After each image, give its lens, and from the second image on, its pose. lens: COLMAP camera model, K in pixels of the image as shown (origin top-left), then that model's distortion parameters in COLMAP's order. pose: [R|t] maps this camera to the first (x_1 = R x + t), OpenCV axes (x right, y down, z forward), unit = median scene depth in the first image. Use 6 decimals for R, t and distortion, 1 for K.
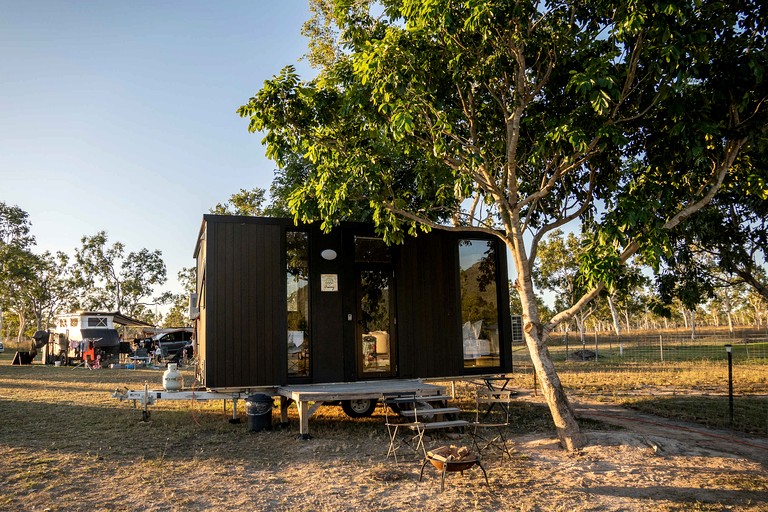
lens RADIAL K [[602.5, 0, 380.9], [0, 602.5, 271.0], [0, 0, 1]] dist [-0.166799, -0.002192]
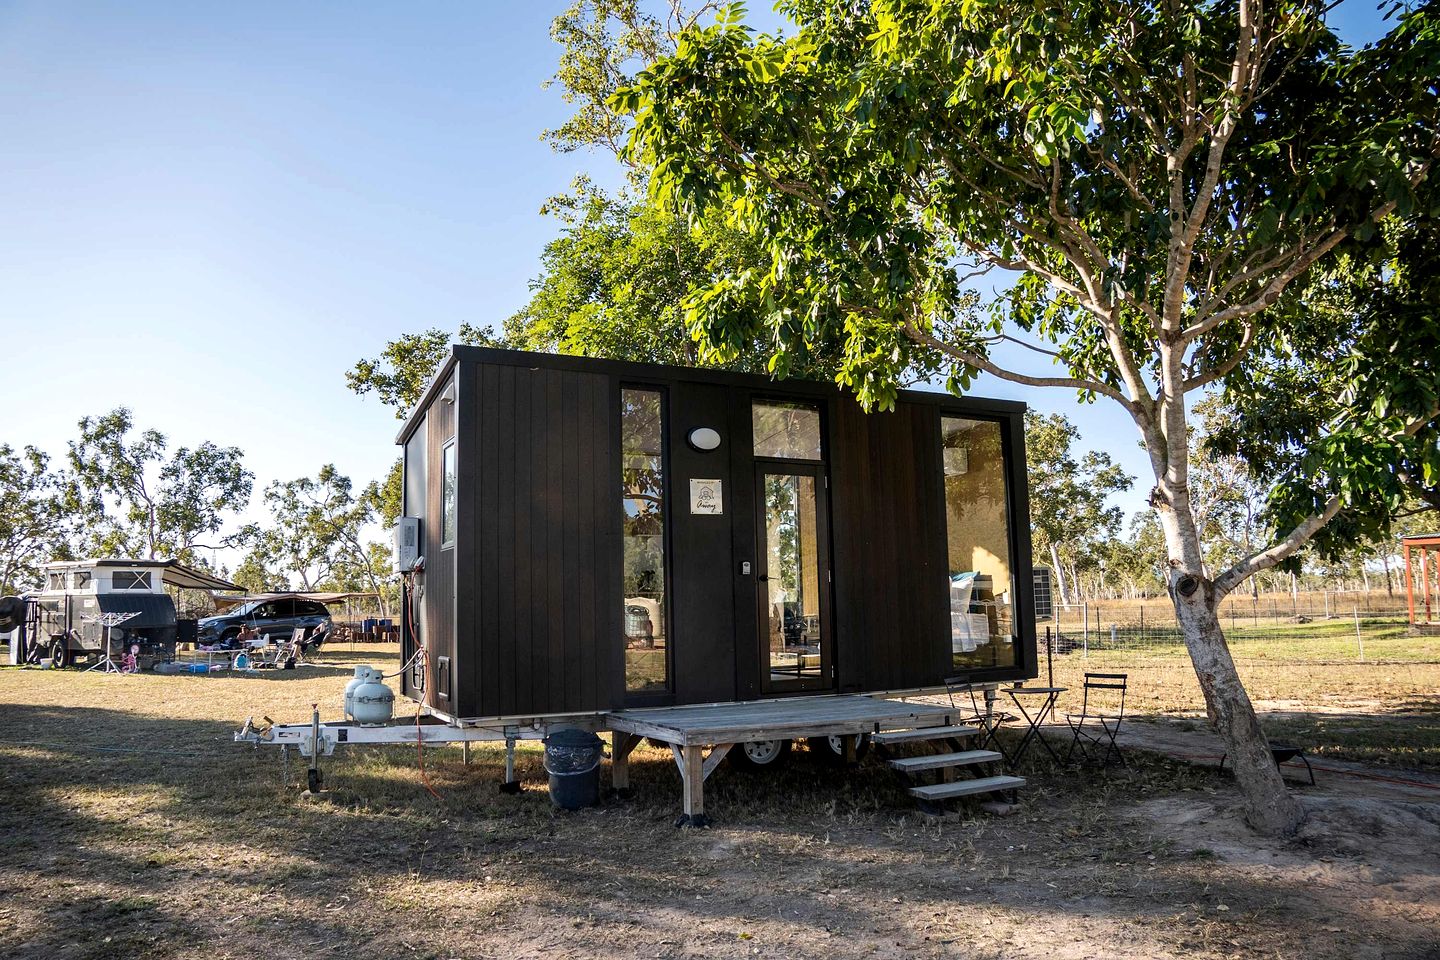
lens RADIAL K [[1053.0, 0, 720.0], [0, 1053.0, 480.0], [0, 0, 1]] dist [-0.128633, 0.006935]
pose [[0.994056, 0.014859, 0.107851, -0.074111], [-0.013115, 0.999772, -0.016869, 0.008853], [-0.108077, 0.015355, 0.994024, 0.065508]]
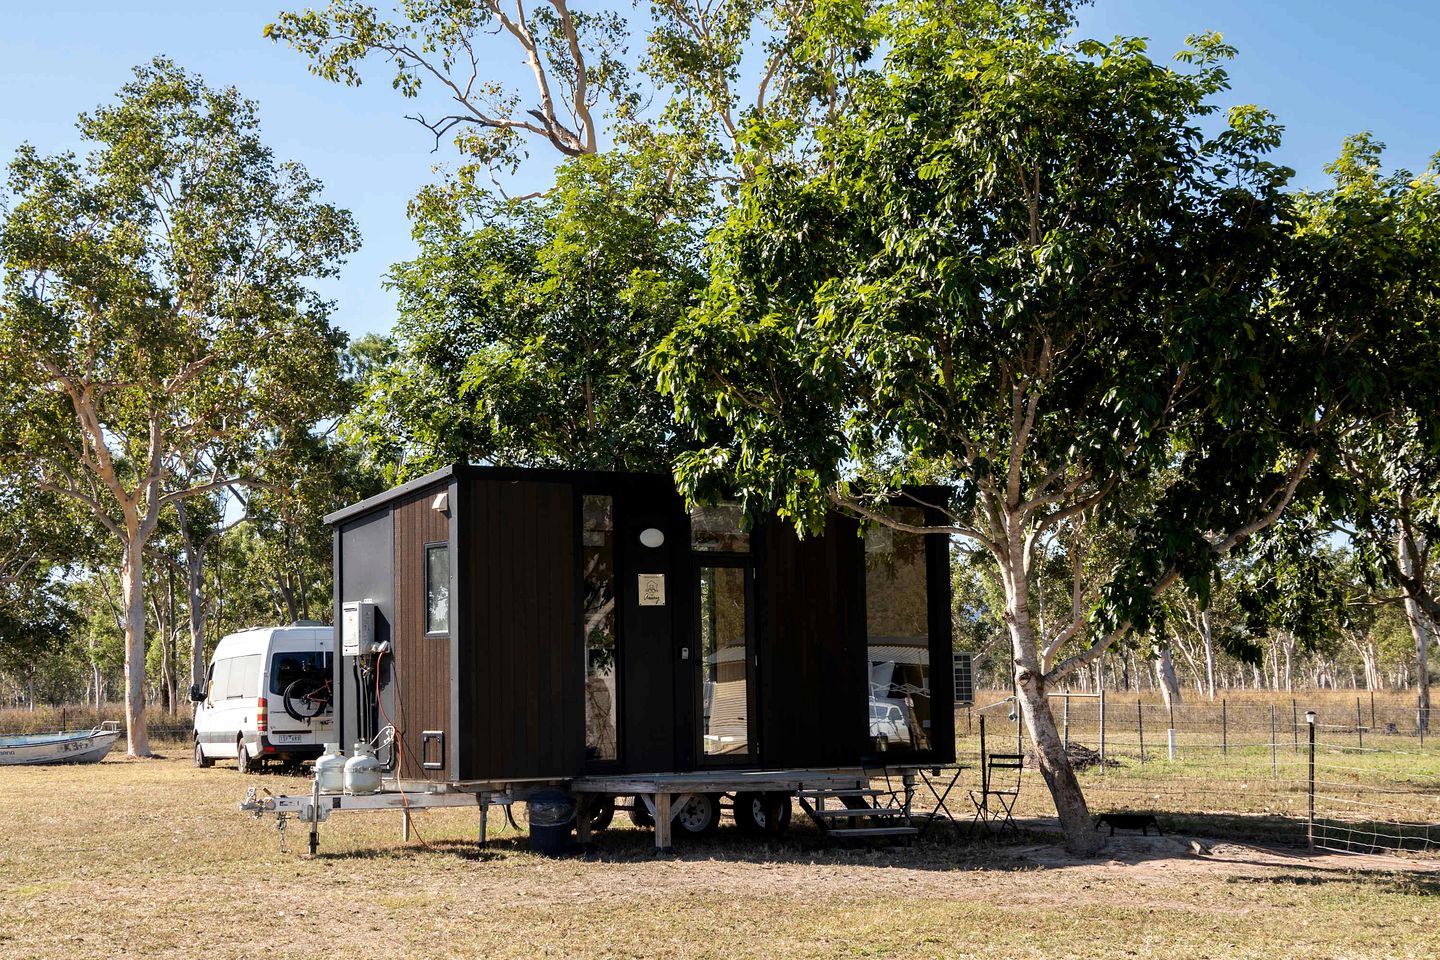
lens RADIAL K [[3407.8, 0, 720.0], [0, 3407.8, 480.0], [0, 0, 1]] dist [0.504472, -0.074077]
pose [[0.969035, 0.023923, 0.245762, -0.351879], [-0.034396, 0.998670, 0.038410, -0.090041], [-0.244516, -0.045674, 0.968569, -0.899871]]
